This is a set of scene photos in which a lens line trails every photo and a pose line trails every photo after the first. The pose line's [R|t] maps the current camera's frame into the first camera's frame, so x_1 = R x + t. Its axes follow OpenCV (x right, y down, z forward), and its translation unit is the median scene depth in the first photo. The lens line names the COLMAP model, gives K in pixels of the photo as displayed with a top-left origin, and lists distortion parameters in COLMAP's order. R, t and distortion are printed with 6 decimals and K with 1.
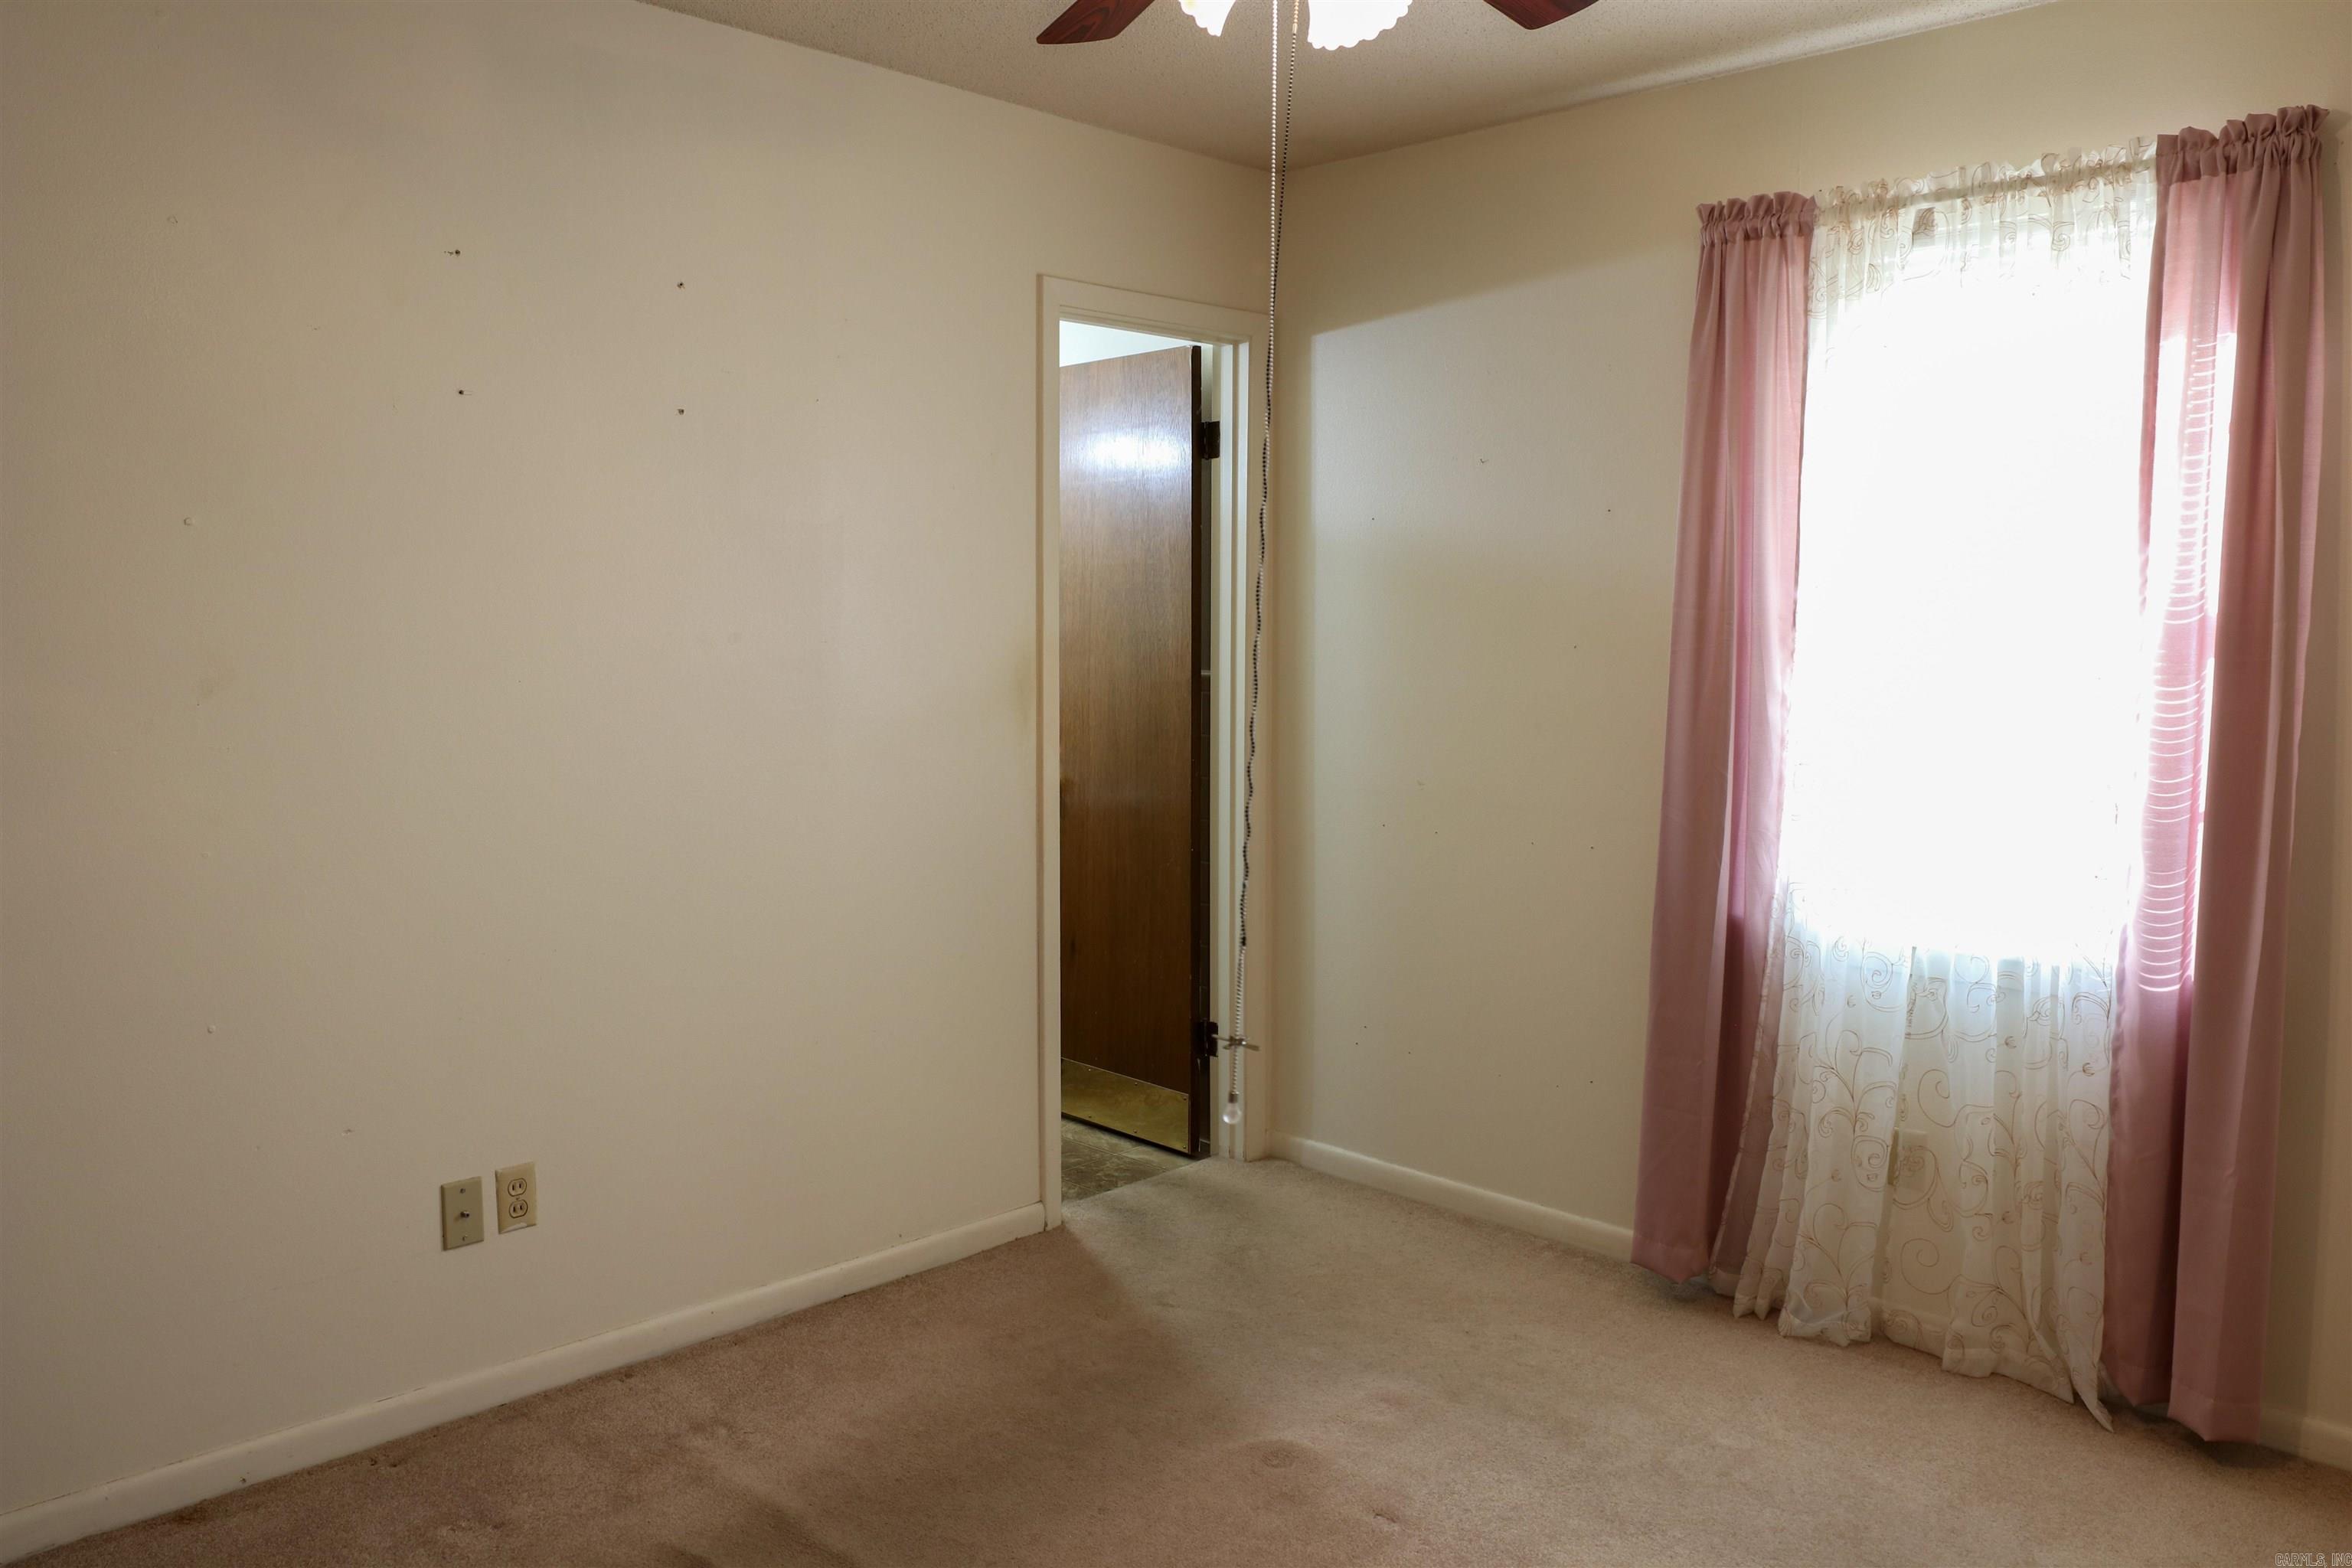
lens RADIAL K [[1739.0, 0, 1172.2], [0, 1739.0, 789.9], [0, 0, 1]] dist [-0.039582, 0.017037]
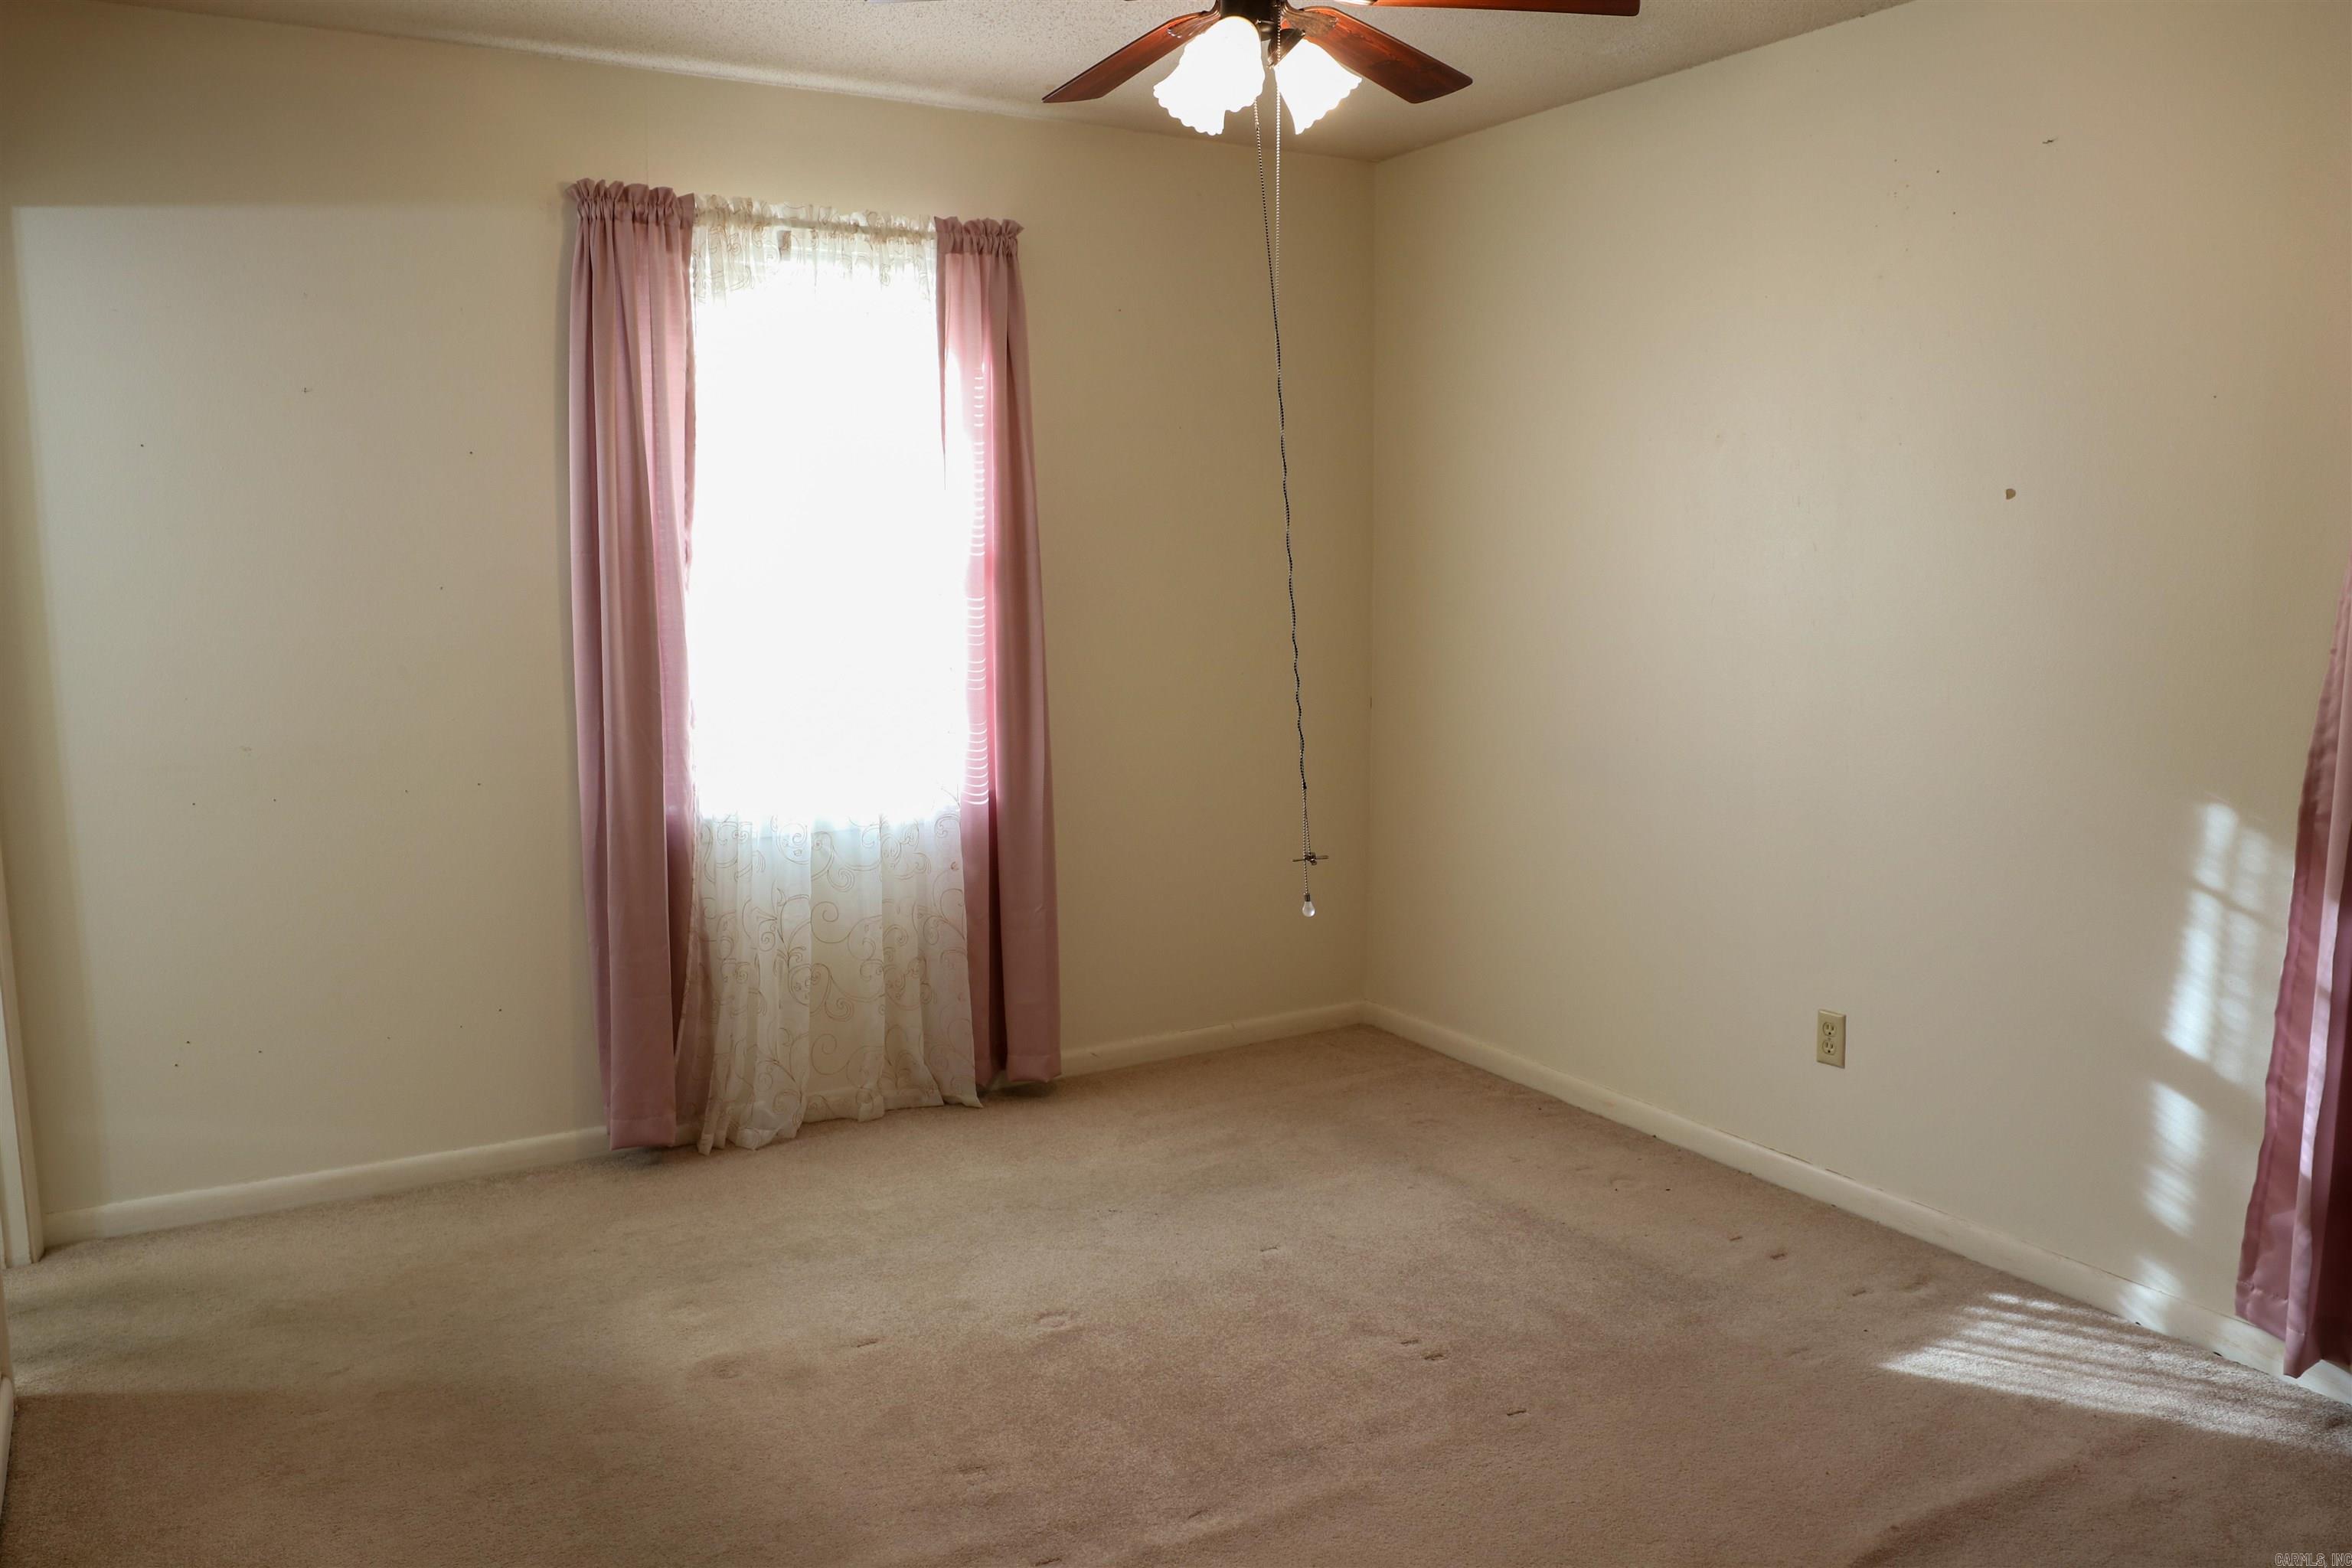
lens RADIAL K [[1739.0, 0, 1171.0], [0, 1739.0, 778.3], [0, 0, 1]] dist [-0.039582, 0.017037]
pose [[0.258183, -0.132159, 0.957014, -0.766831], [0.102423, 0.988761, 0.108912, -0.047660], [-0.960651, 0.069901, 0.268817, 0.411888]]
